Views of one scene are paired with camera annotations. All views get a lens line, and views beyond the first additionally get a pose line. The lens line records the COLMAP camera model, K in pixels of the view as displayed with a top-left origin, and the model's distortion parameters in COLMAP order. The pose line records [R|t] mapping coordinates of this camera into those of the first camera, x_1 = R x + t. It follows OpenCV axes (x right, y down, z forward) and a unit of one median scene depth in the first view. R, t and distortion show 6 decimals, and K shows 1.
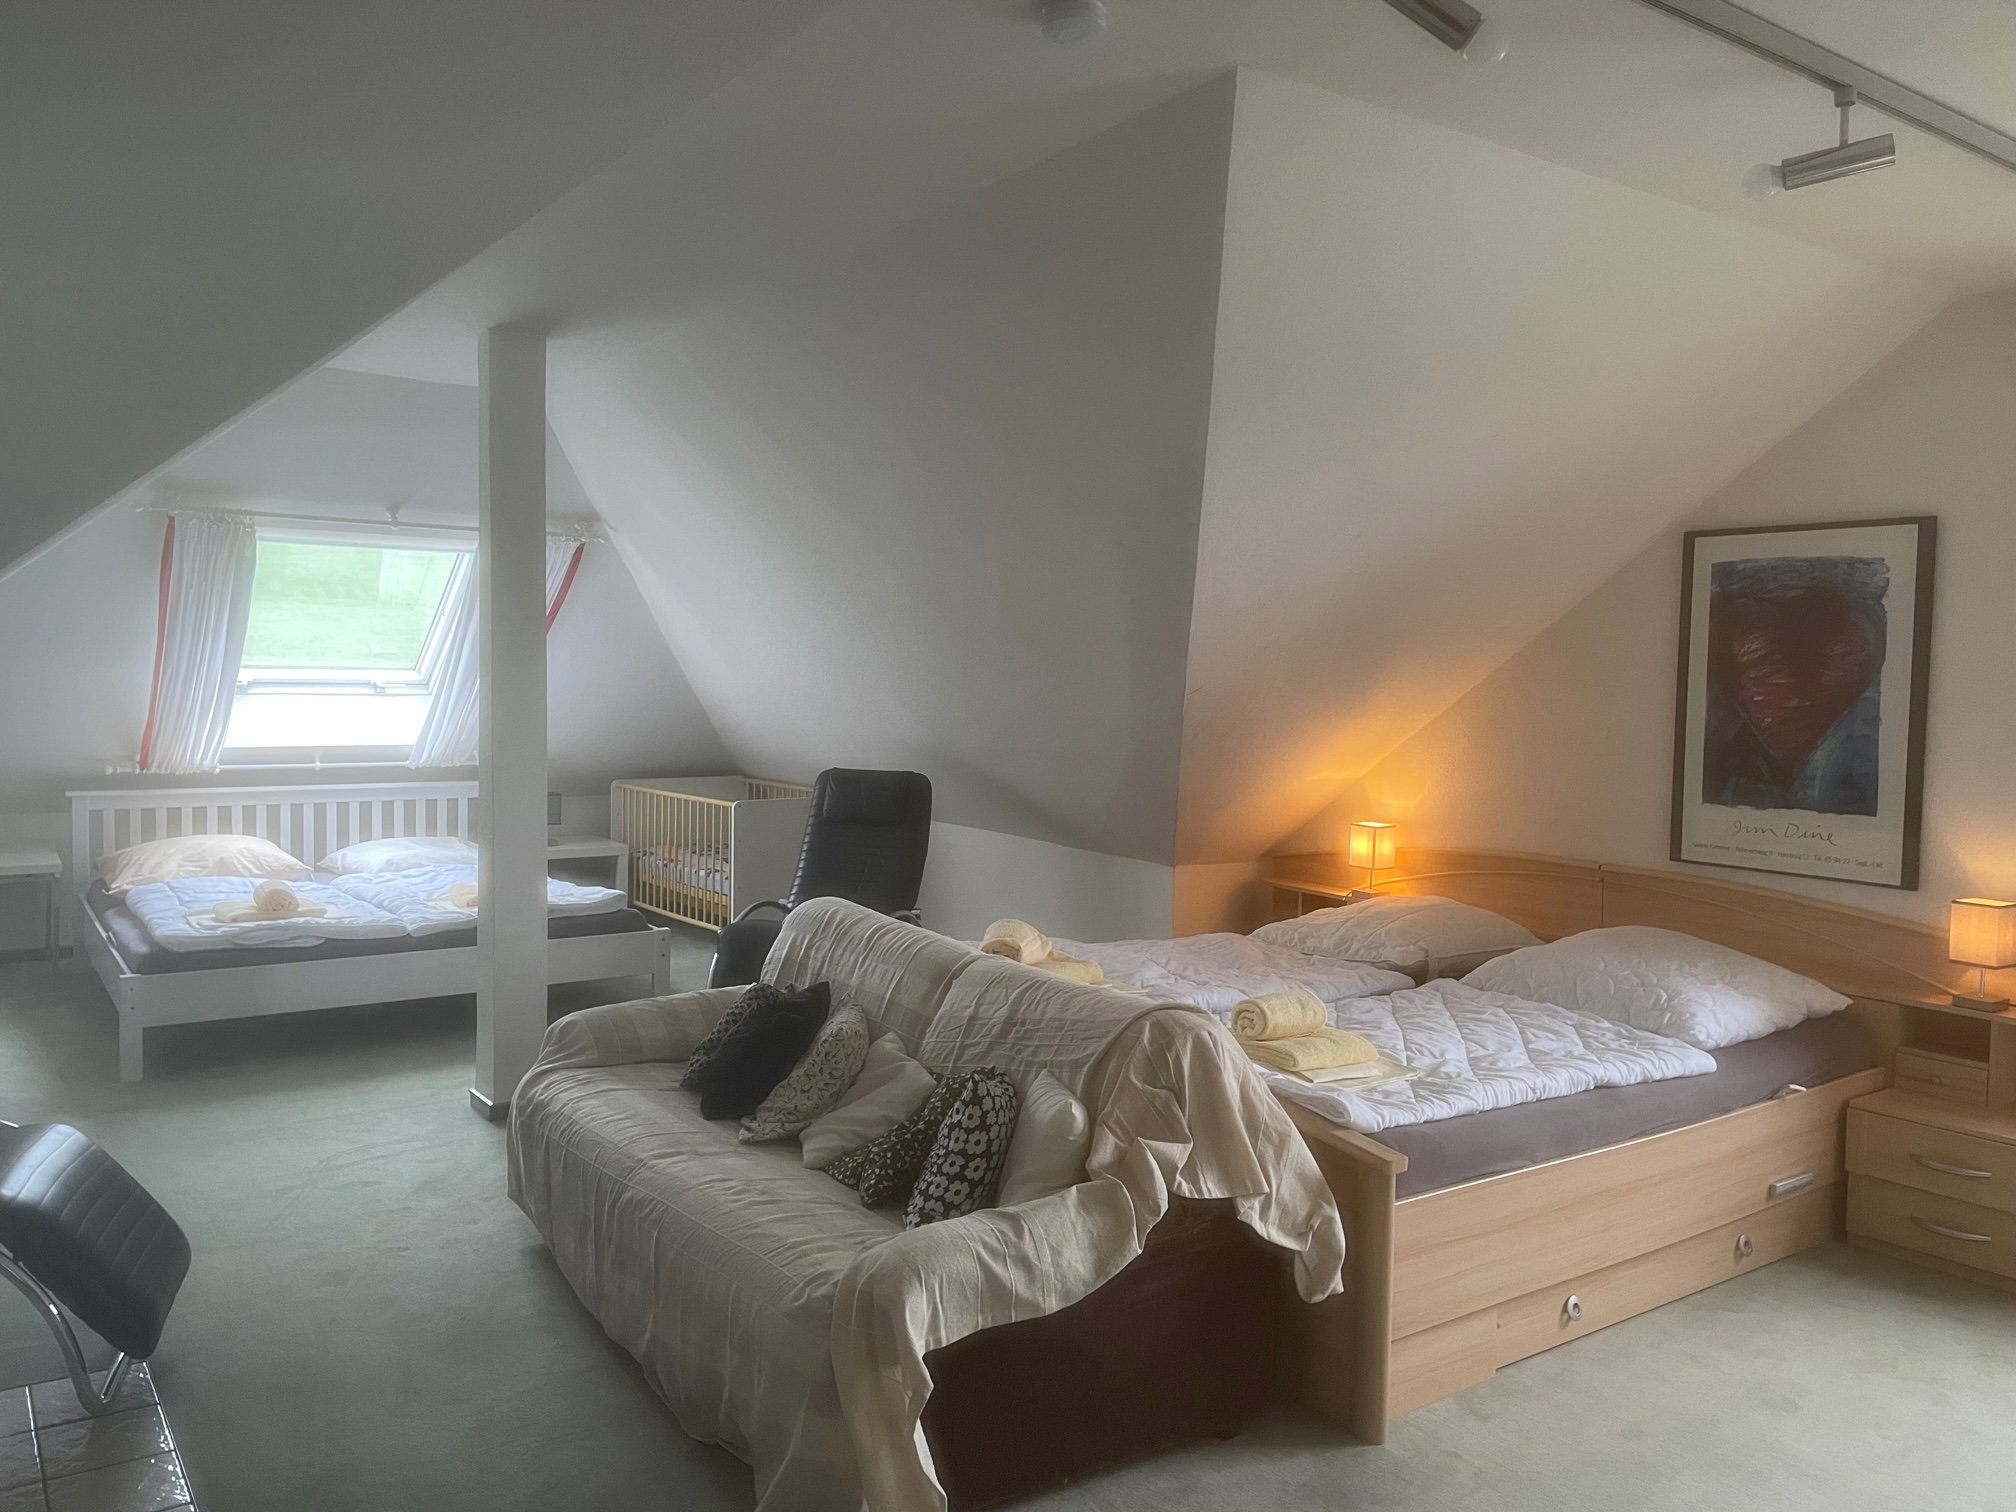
lens RADIAL K [[1508.6, 0, 1016.8], [0, 1508.6, 721.1], [0, 0, 1]] dist [0.100061, -0.129743]
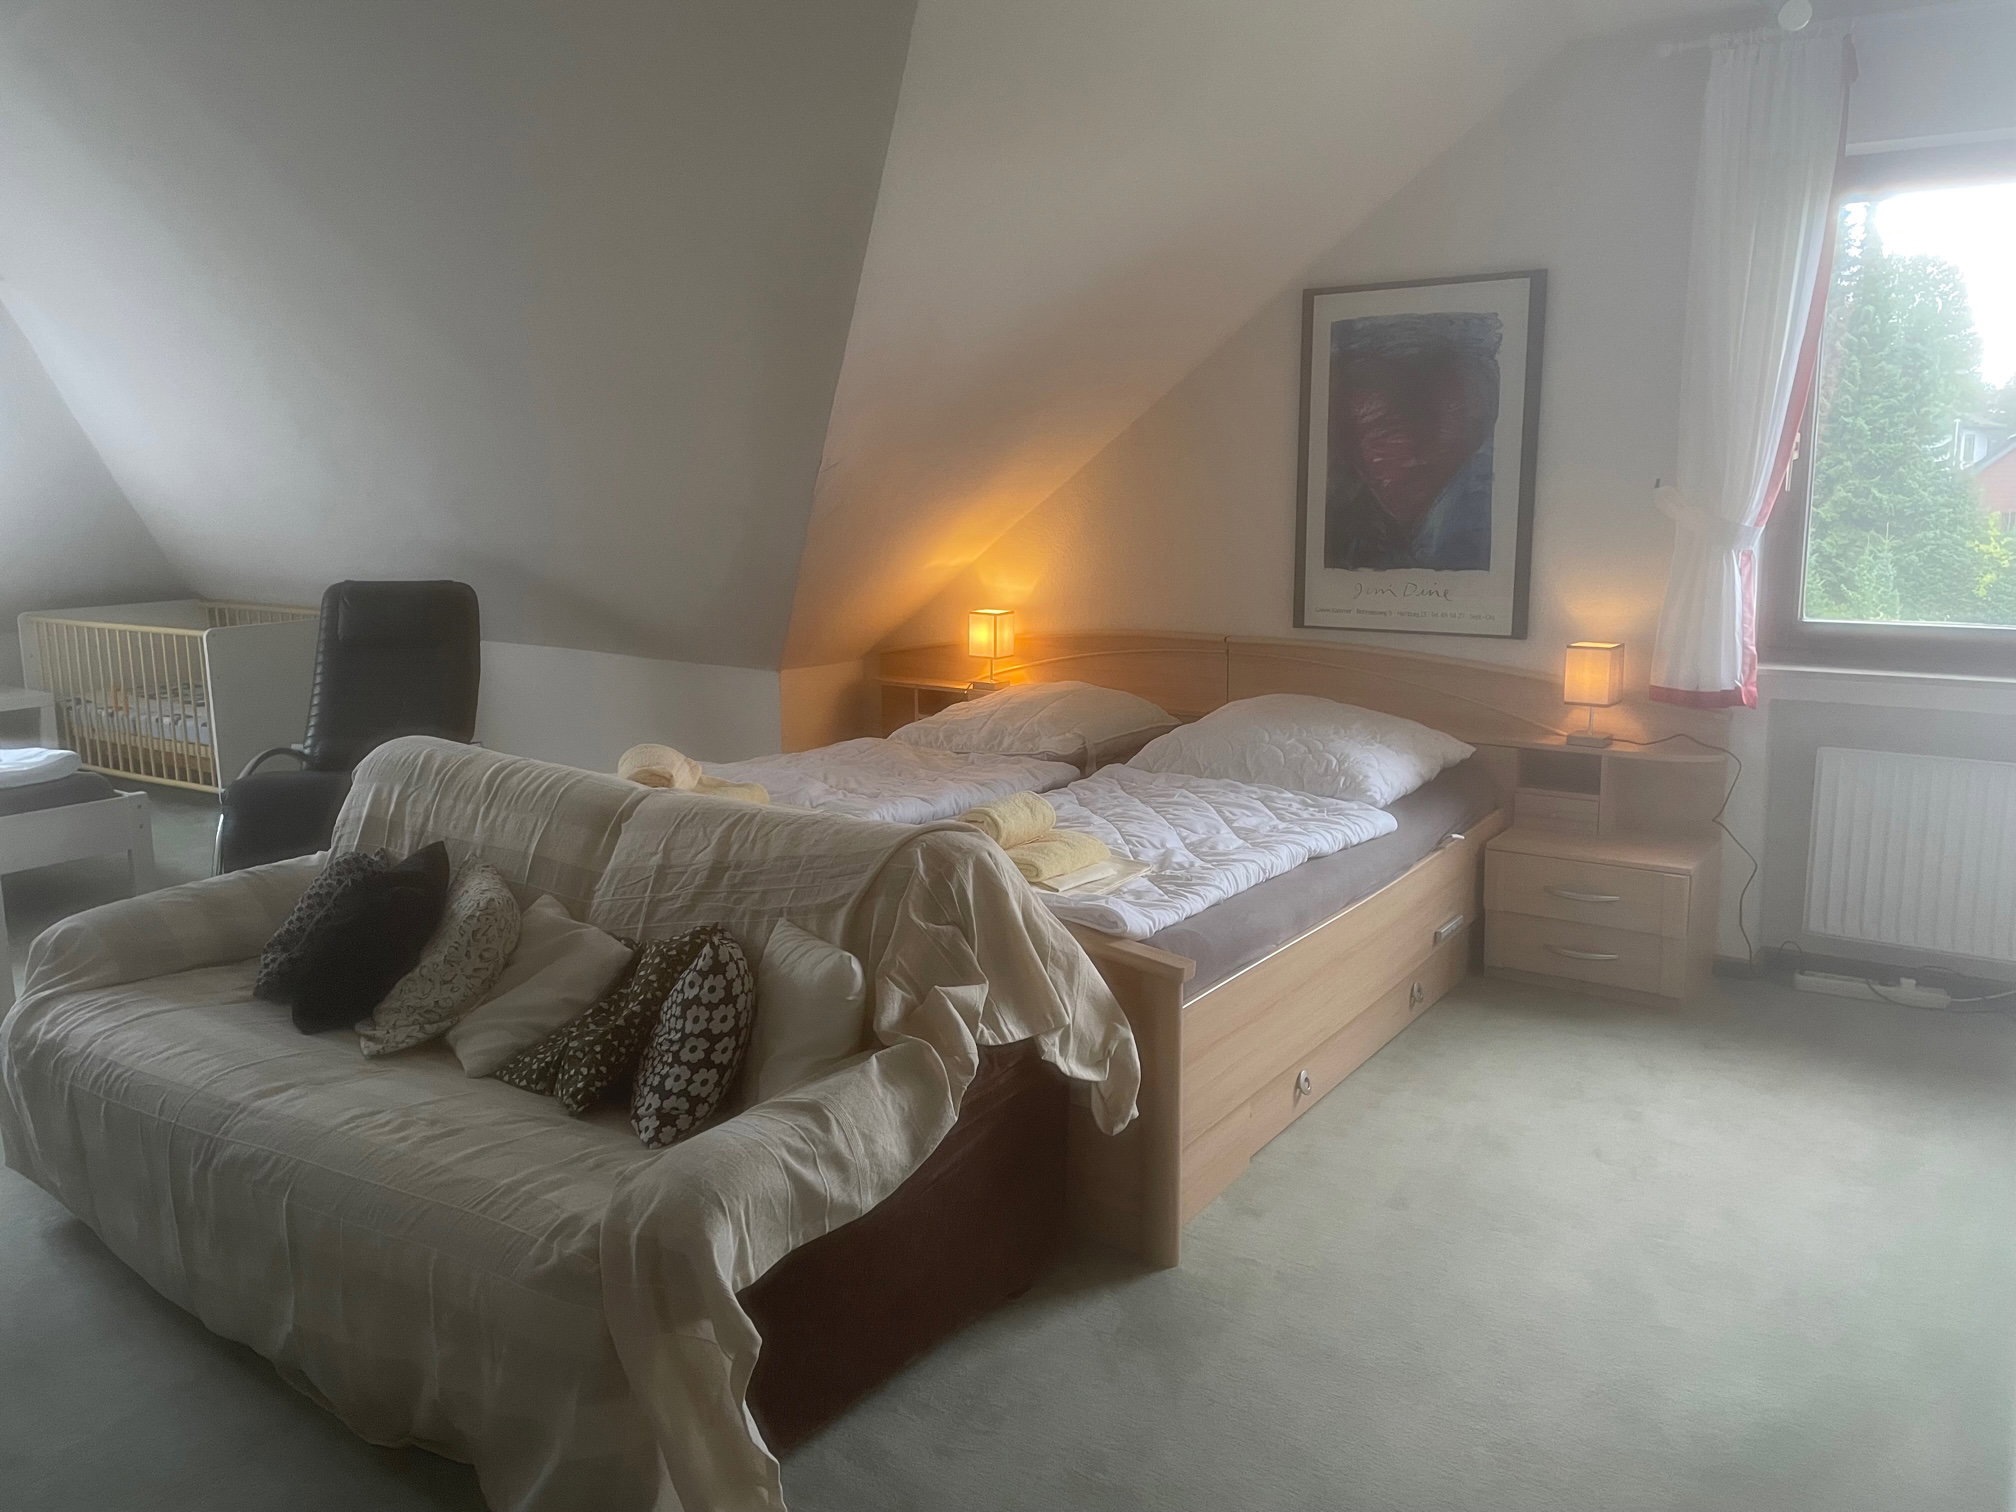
lens RADIAL K [[1508.6, 0, 1016.8], [0, 1508.6, 721.1], [0, 0, 1]] dist [0.100061, -0.129743]
pose [[0.940332, -0.081009, 0.330474, -0.100884], [0.037891, 0.990135, 0.134894, 0.014145], [-0.338142, -0.114323, 0.934125, 0.162469]]
